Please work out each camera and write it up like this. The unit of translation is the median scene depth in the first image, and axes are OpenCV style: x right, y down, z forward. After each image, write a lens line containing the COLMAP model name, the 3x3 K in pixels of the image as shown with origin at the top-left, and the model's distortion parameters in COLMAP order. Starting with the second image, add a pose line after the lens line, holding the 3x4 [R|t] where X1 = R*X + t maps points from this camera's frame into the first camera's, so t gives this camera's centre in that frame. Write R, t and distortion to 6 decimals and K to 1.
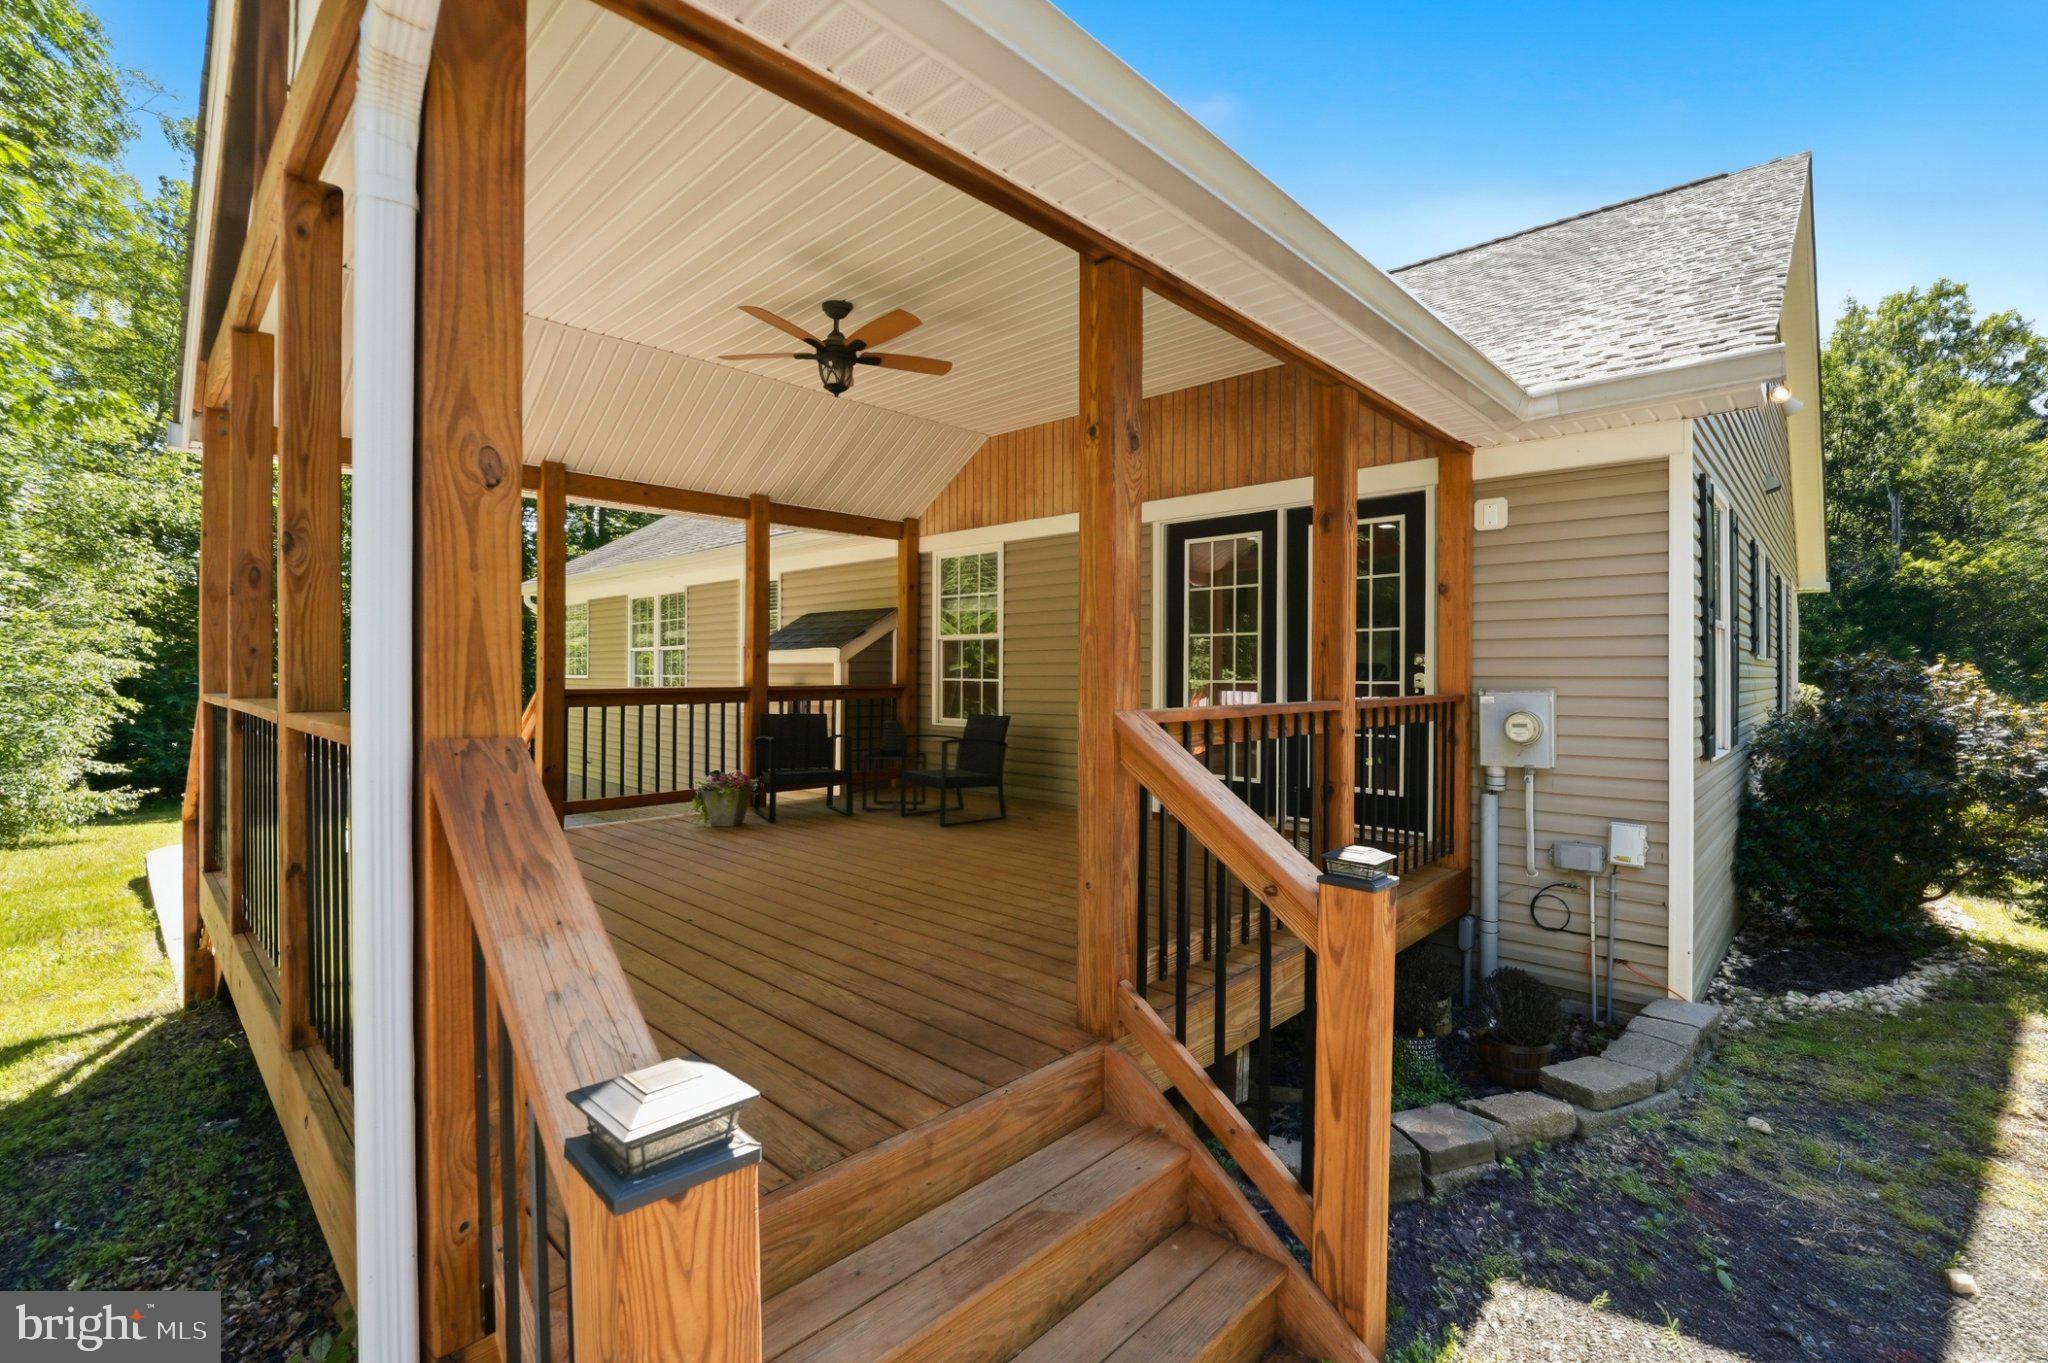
lens RADIAL K [[883.1, 0, 1024.0], [0, 883.1, 681.5], [0, 0, 1]] dist [-0.021395, 0.000748]
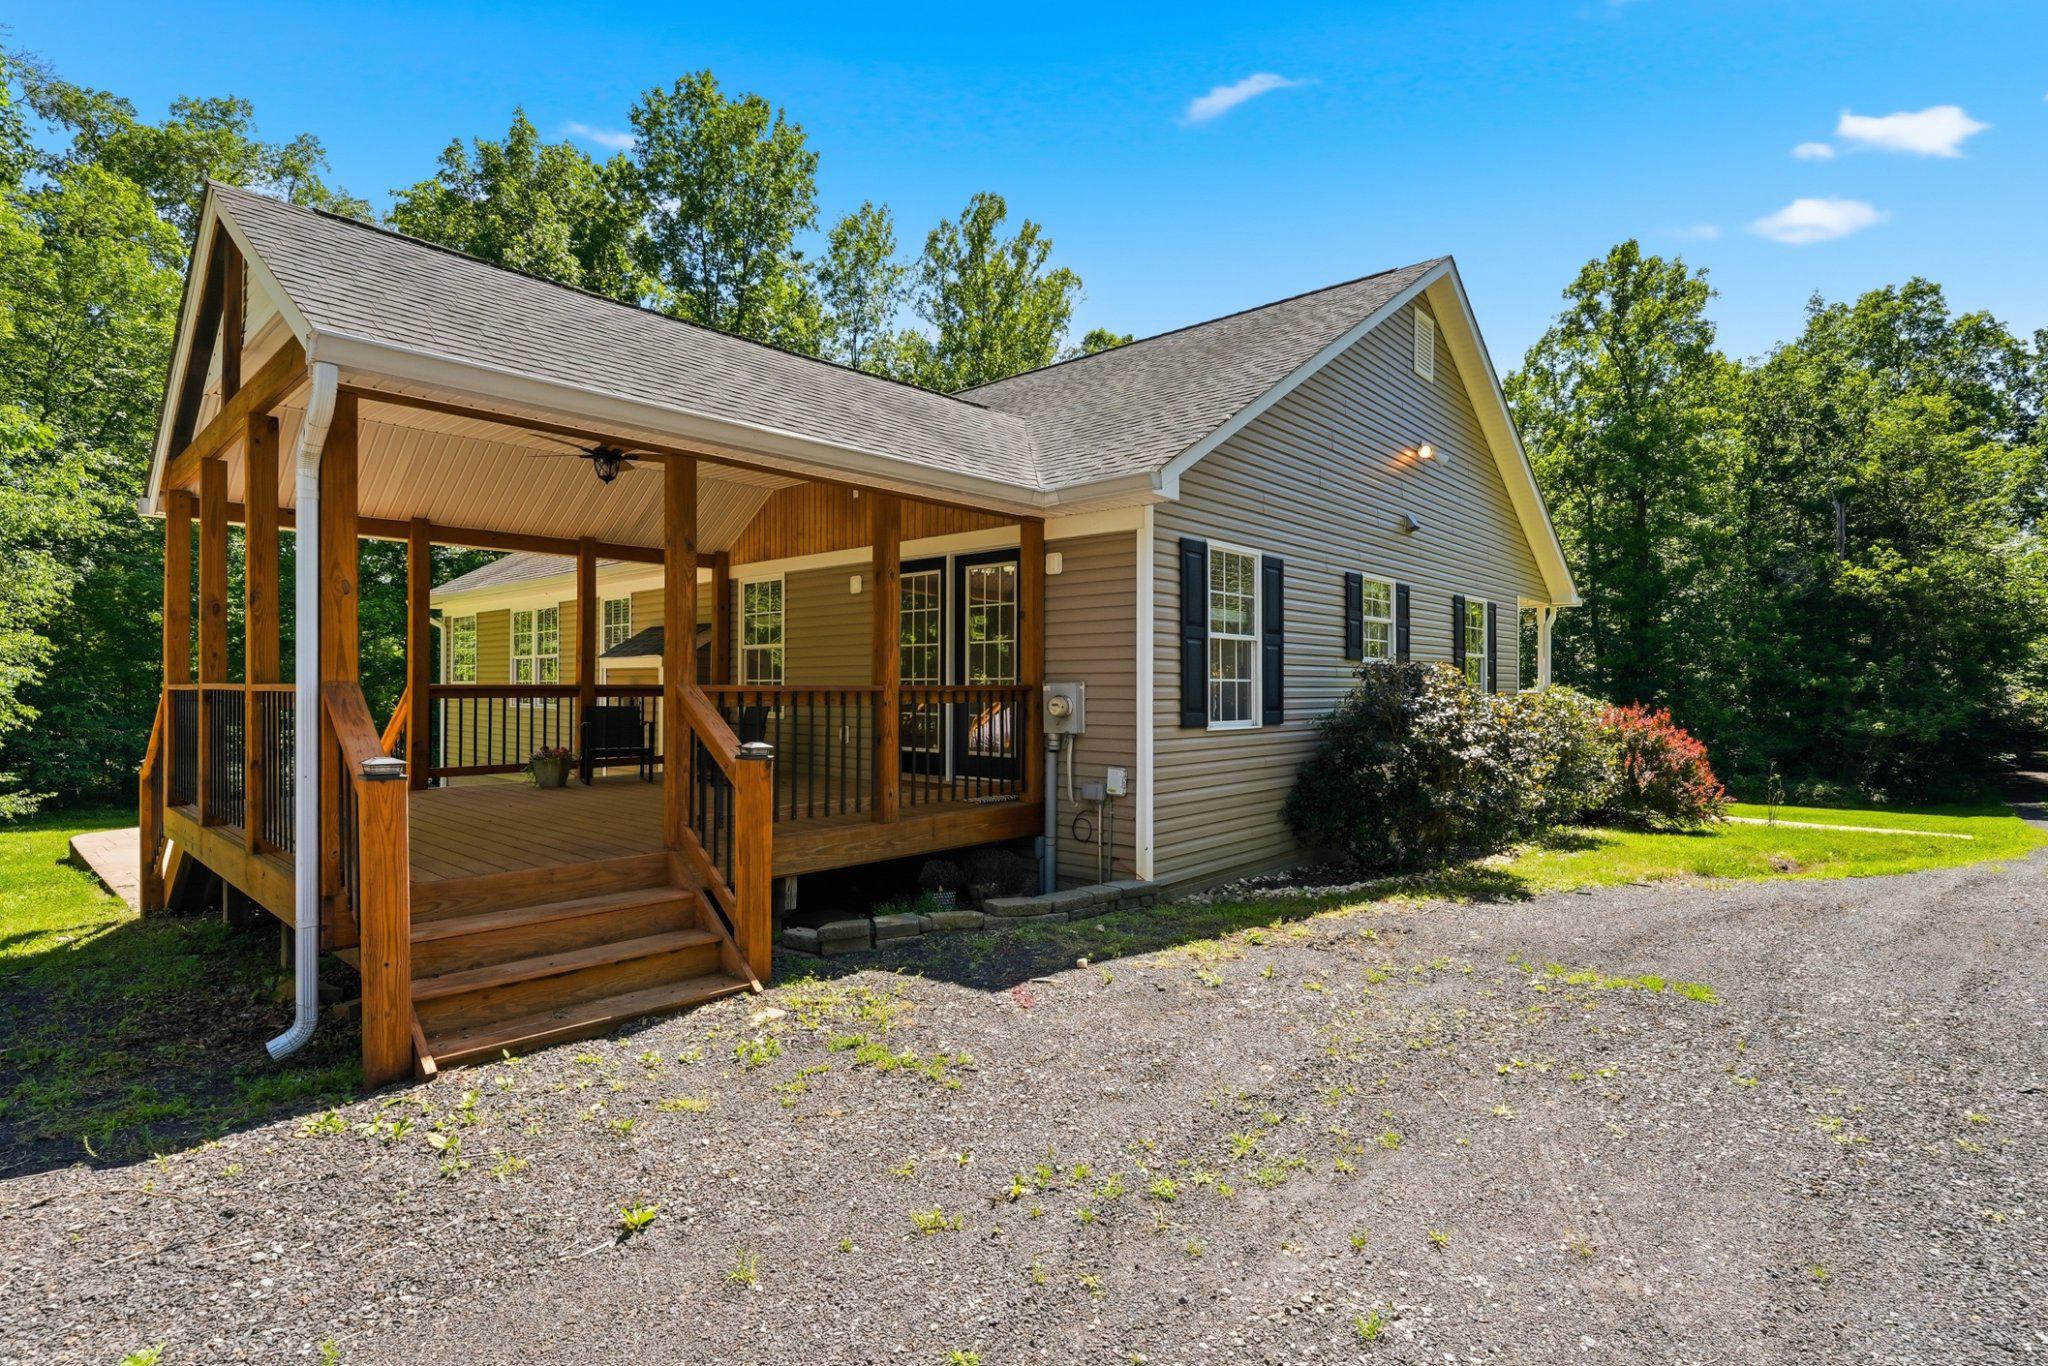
lens RADIAL K [[971.1, 0, 1028.2], [0, 971.1, 690.7], [0, 0, 1]] dist [-0.015971, 0.000497]
pose [[0.999509, -0.001090, 0.031312, 0.283715], [0.001237, 0.999988, -0.004673, 0.020446], [-0.031307, 0.004709, 0.999499, -0.413291]]
